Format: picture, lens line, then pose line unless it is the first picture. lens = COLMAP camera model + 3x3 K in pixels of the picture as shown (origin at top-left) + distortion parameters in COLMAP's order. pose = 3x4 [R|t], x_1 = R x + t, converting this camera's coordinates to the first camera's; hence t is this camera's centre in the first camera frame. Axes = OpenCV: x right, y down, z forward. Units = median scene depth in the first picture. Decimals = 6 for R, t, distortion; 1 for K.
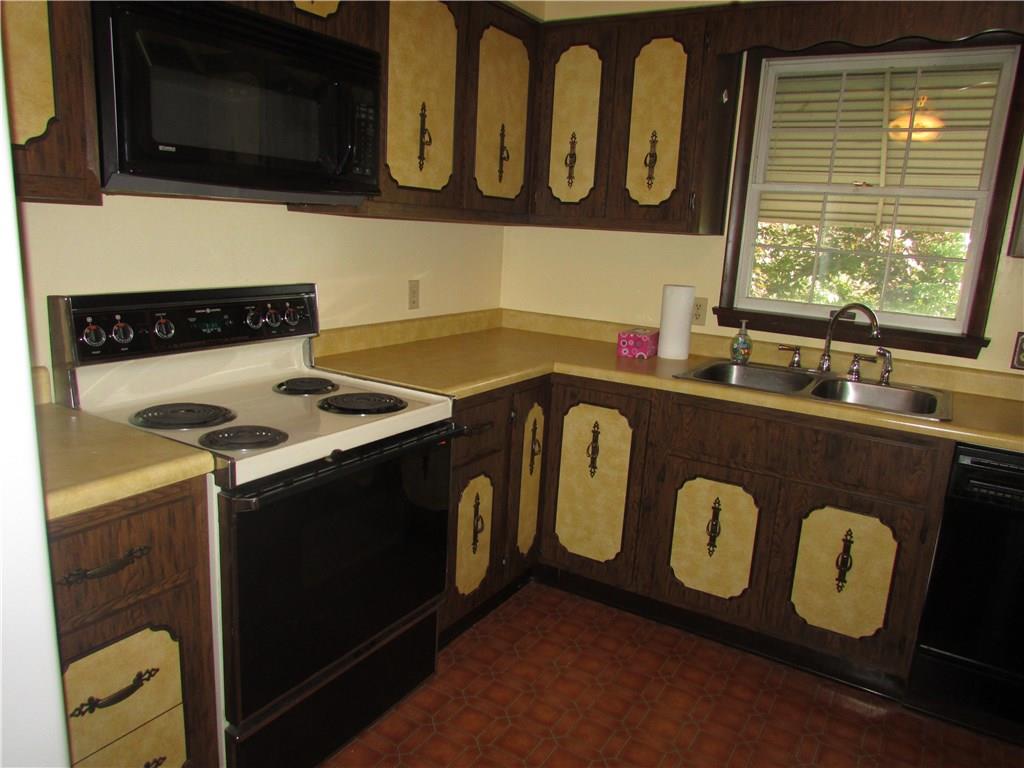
lens RADIAL K [[728.5, 0, 514.8], [0, 728.5, 382.8], [0, 0, 1]] dist [-0.036286, 0.011028]
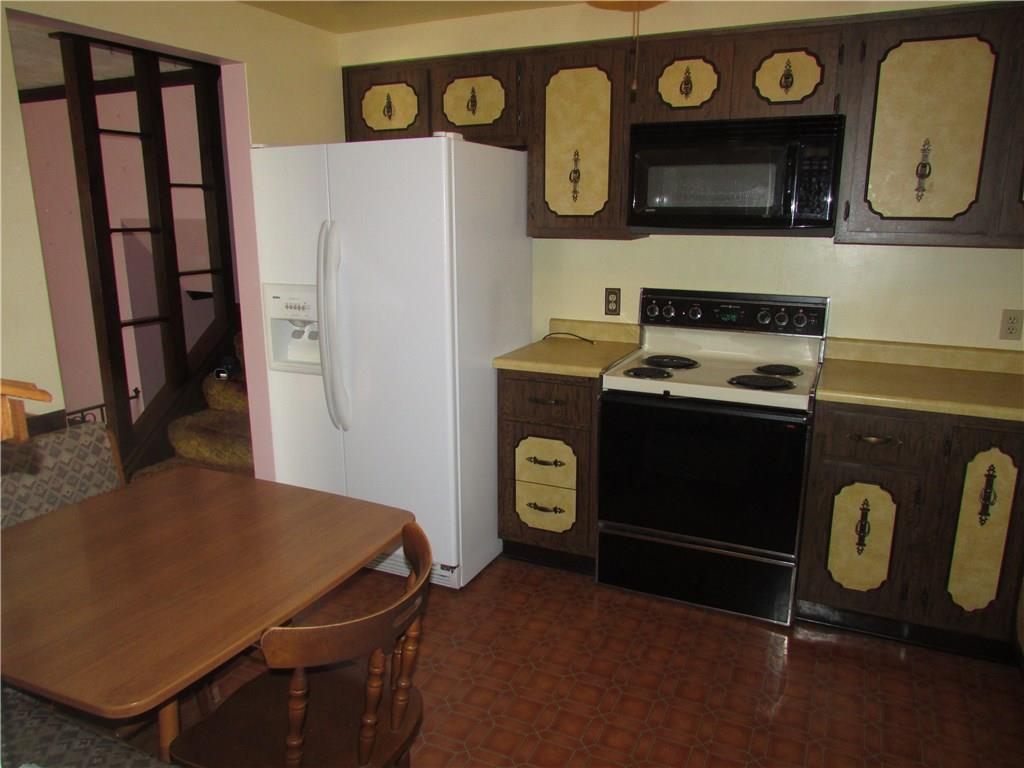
lens RADIAL K [[728.5, 0, 510.5], [0, 728.5, 381.1], [0, 0, 1]] dist [-0.036286, 0.011028]
pose [[0.108589, 0.168203, -0.979753, 0.897151], [-0.206402, 0.967918, 0.143295, -0.060199], [0.972423, 0.186662, 0.139822, 0.304333]]
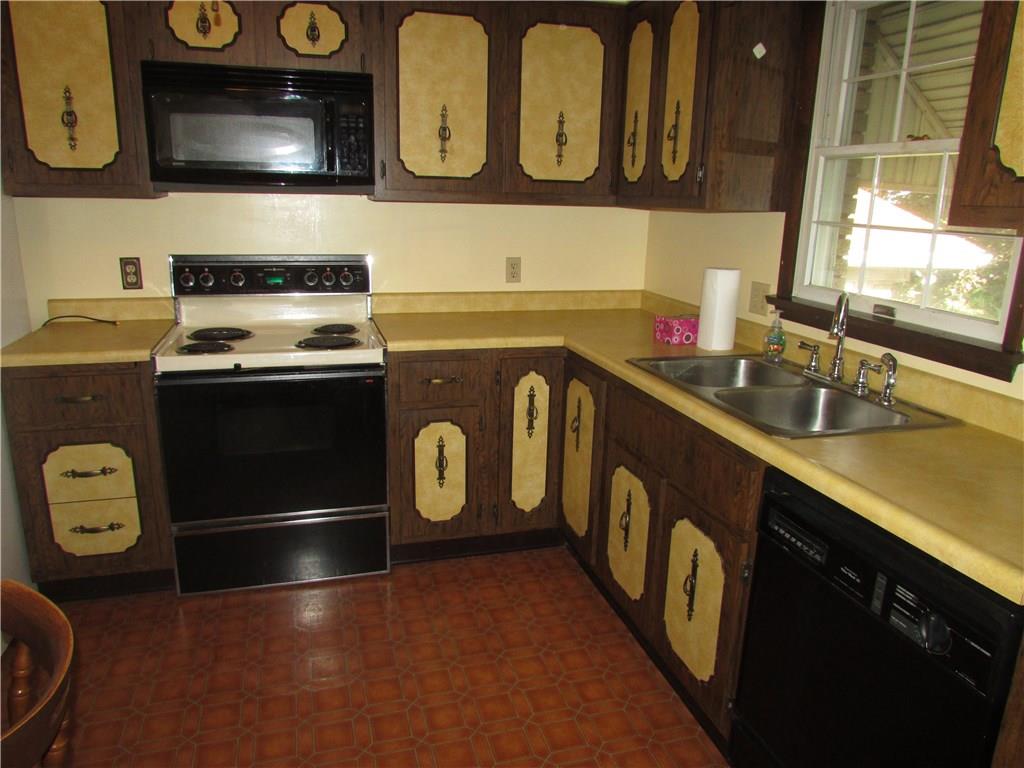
lens RADIAL K [[728.5, 0, 517.0], [0, 728.5, 380.5], [0, 0, 1]] dist [-0.036286, 0.011028]
pose [[0.740801, 0.129981, -0.659028, 0.790761], [-0.124517, 0.990668, 0.055423, -0.016871], [0.660083, 0.041003, 0.750073, 0.196477]]
